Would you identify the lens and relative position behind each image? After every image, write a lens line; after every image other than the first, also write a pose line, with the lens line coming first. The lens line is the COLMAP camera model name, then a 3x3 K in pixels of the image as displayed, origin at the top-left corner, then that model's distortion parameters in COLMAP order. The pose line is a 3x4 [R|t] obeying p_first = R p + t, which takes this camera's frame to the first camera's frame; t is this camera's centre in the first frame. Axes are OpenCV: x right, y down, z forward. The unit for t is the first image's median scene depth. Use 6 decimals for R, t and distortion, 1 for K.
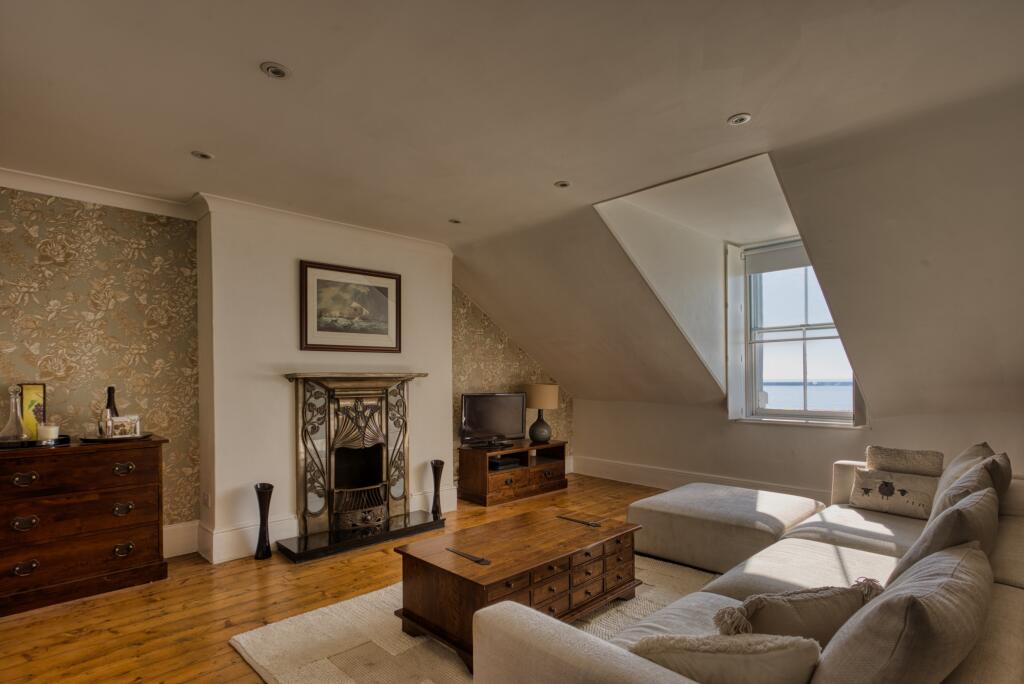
lens RADIAL K [[516.0, 0, 510.3], [0, 516.0, 378.3], [0, 0, 1]] dist [-0.002168, -0.000170]
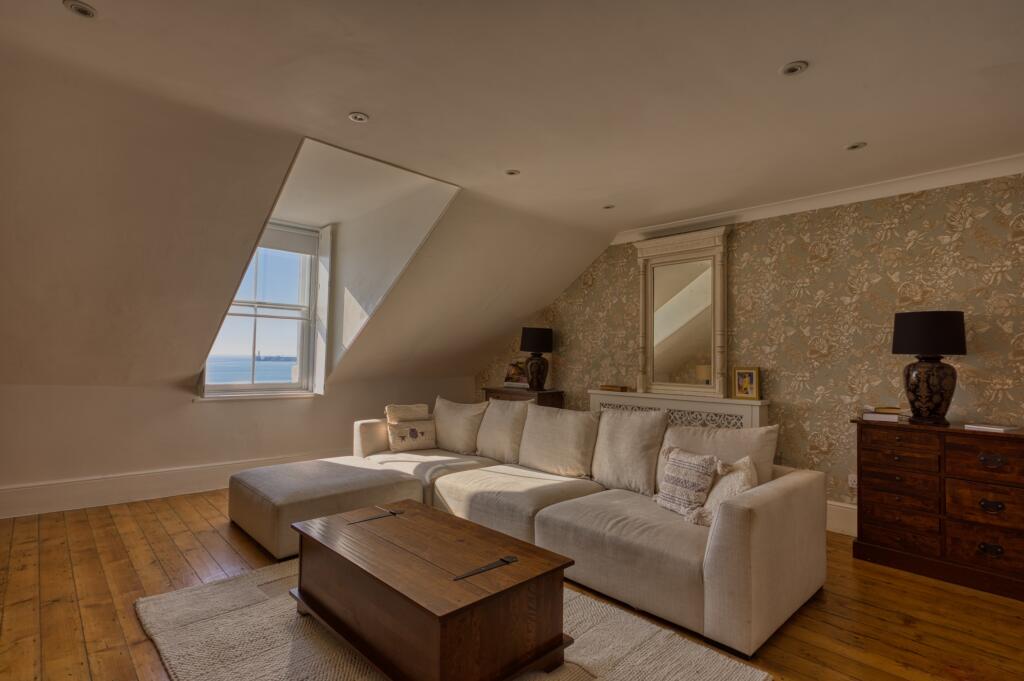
lens RADIAL K [[505.4, 0, 512.0], [0, 505.4, 340.5], [0, 0, 1]] dist [-0.000639, 0.000264]
pose [[-0.000206, 0.044675, 0.999002, -0.513804], [-0.019024, 0.998821, -0.044670, 0.011019], [-0.999819, -0.019014, 0.000644, 0.553250]]
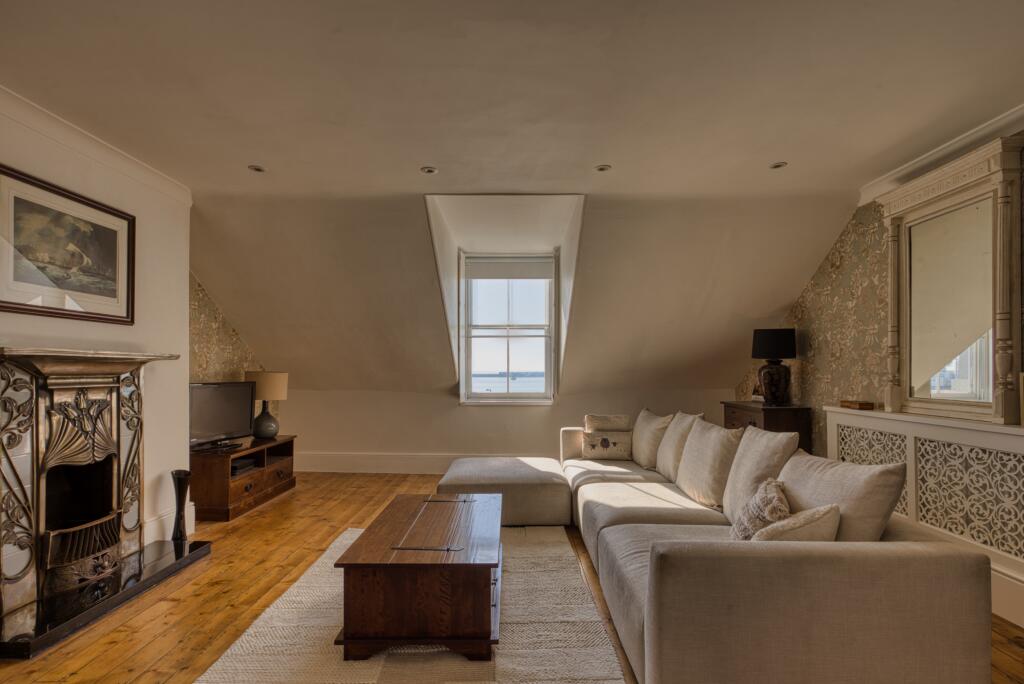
lens RADIAL K [[514.0, 0, 509.0], [0, 514.0, 369.7], [0, 0, 1]] dist [0.002612, 0.001173]
pose [[0.701327, 0.007909, 0.712796, -0.370251], [-0.005752, 0.999969, -0.005436, 0.013467], [-0.712817, -0.000287, 0.701350, 0.135857]]
